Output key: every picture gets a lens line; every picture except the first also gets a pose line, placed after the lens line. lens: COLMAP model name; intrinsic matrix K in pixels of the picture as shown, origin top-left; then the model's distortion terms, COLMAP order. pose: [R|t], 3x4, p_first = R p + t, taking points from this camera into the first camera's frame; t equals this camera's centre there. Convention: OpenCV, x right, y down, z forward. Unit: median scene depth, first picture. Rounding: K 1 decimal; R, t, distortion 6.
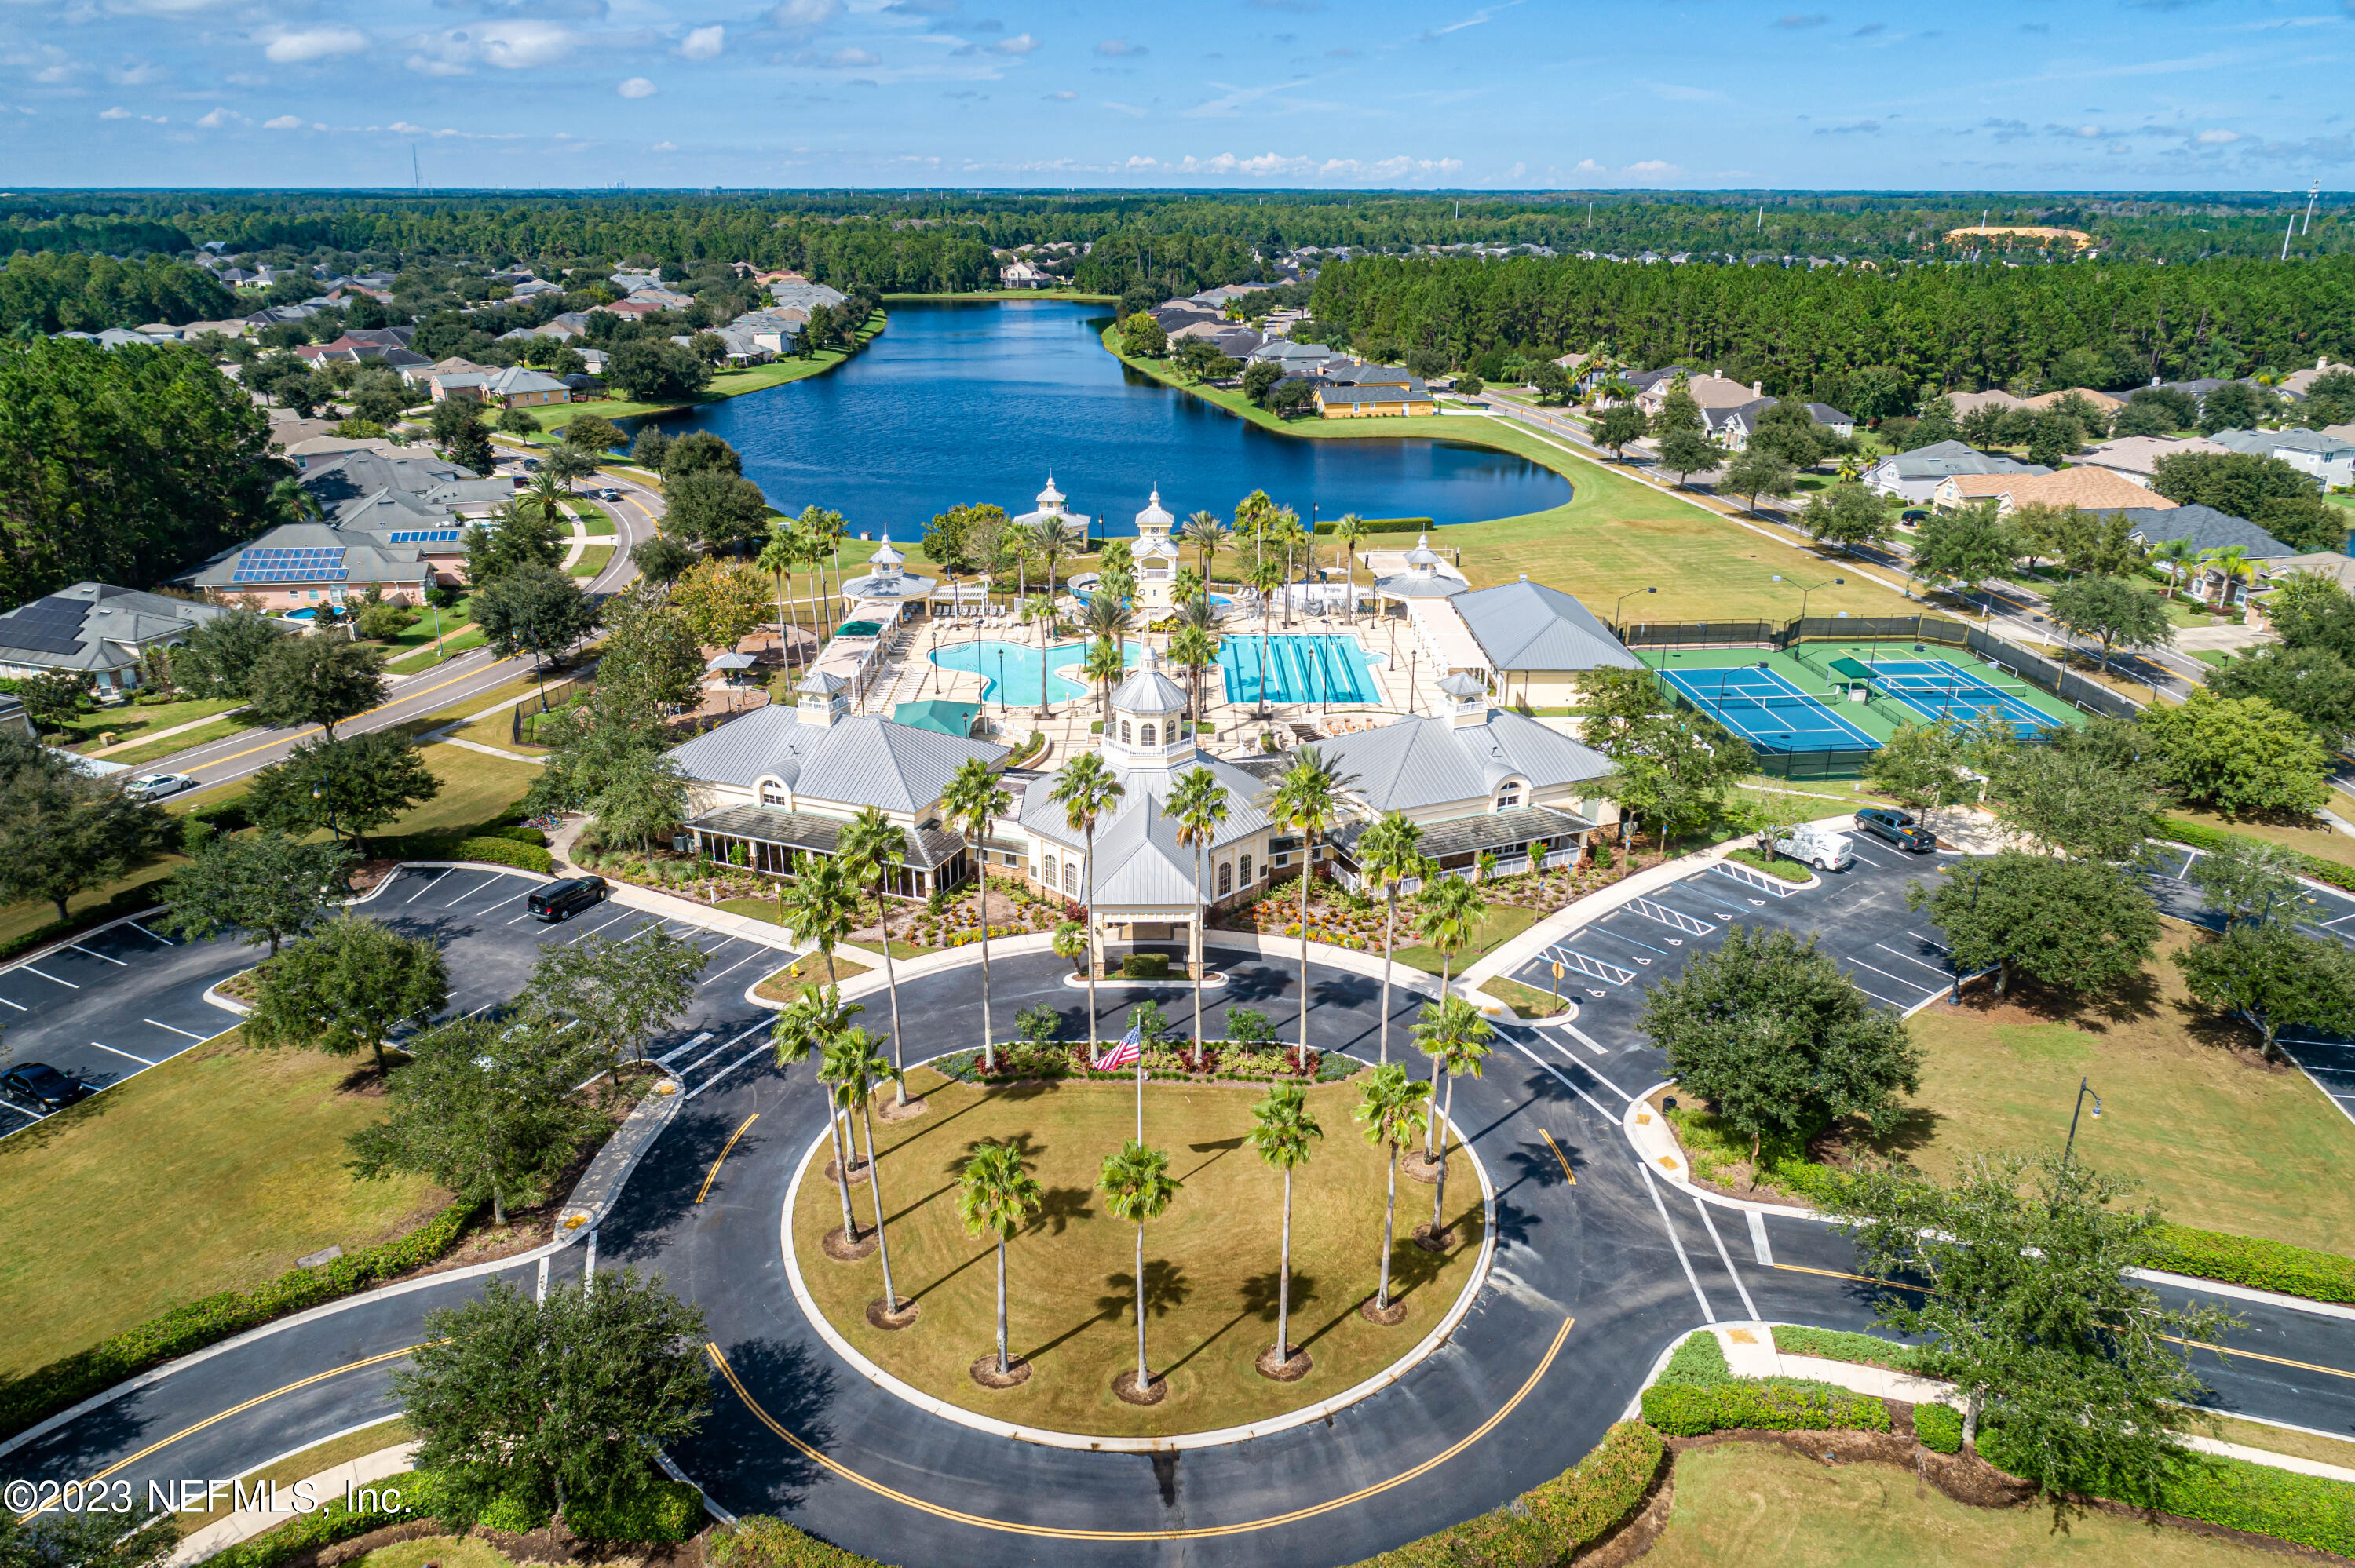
lens RADIAL K [[1578.8, 0, 1177.5], [0, 1578.8, 784.0], [0, 0, 1]] dist [-0.003534, 0.004082]
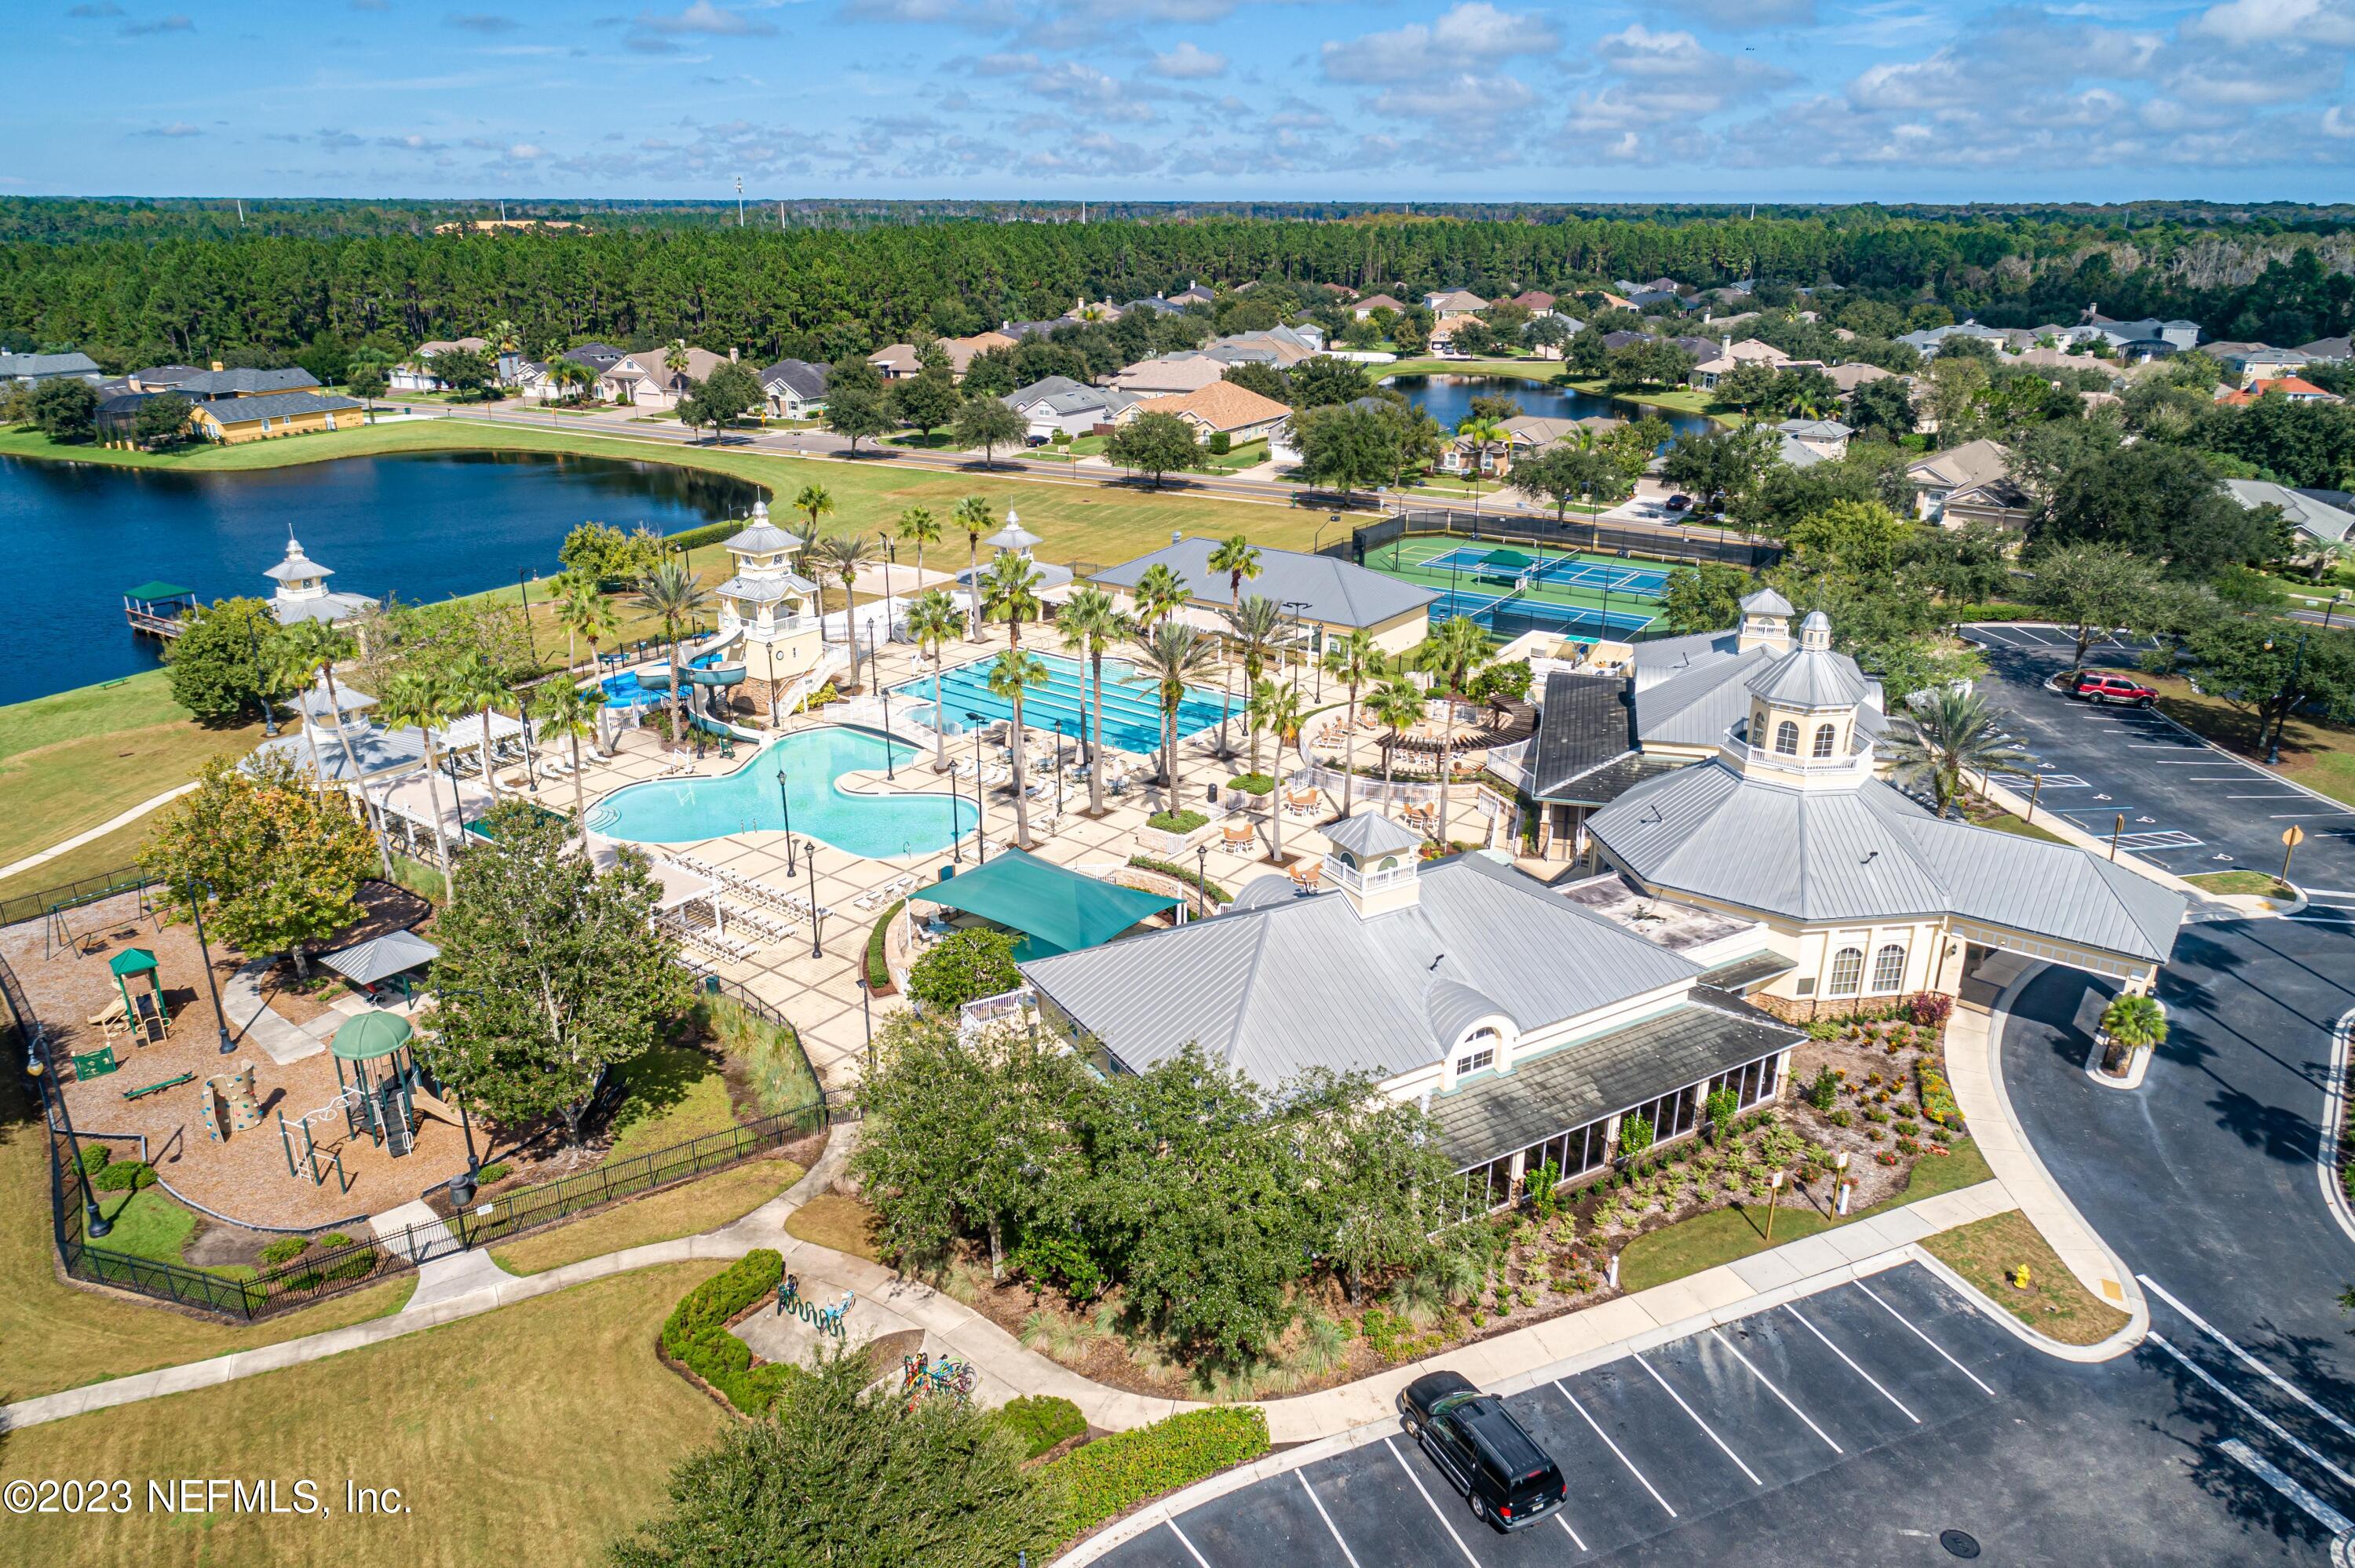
lens RADIAL K [[1568.5, 0, 1177.5], [0, 1568.5, 784.0], [0, 0, 1]] dist [-0.030791, 0.000547]
pose [[0.595933, -0.275252, 0.754388, -0.358516], [0.275415, 0.952499, 0.129971, -0.091212], [-0.754328, 0.130316, 0.643434, 0.385761]]
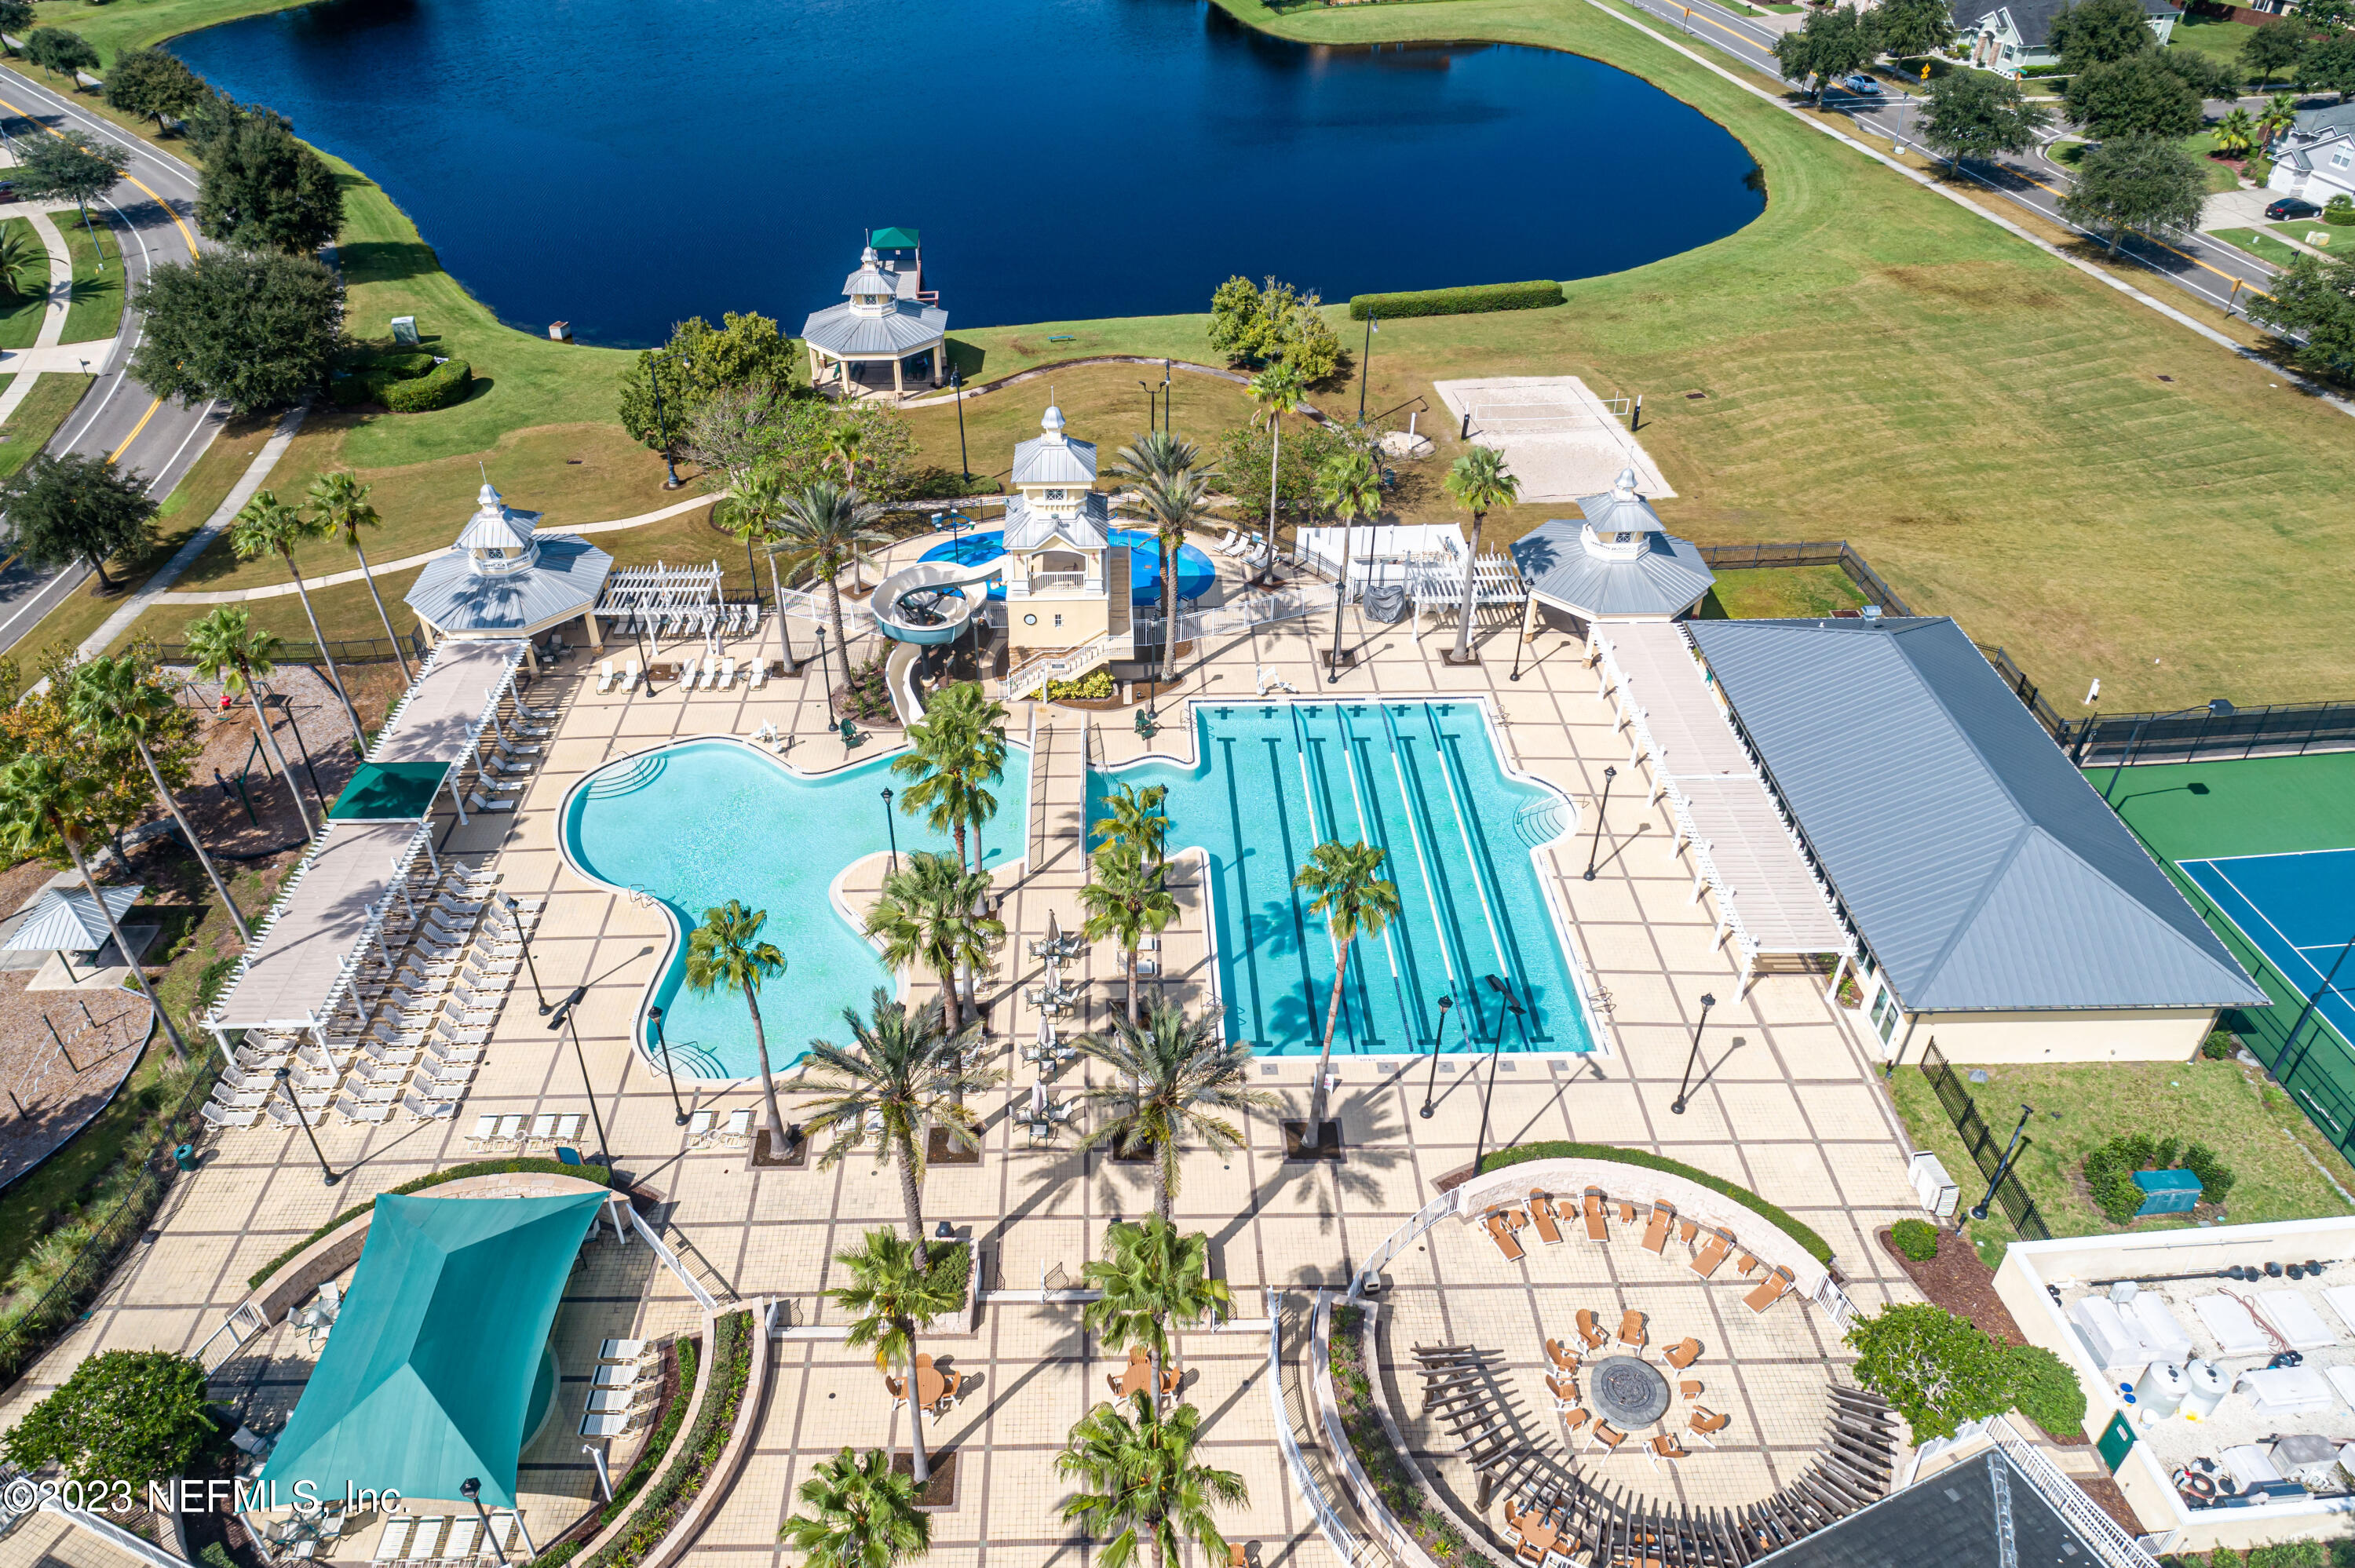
lens RADIAL K [[1610.1, 0, 1116.1], [0, 1610.1, 752.8], [0, 0, 1]] dist [-0.000750, 0.001351]
pose [[0.999903, -0.012921, -0.005113, 0.004062], [0.013808, 0.965216, 0.261090, -0.173493], [0.001562, -0.261136, 0.965301, 0.439624]]
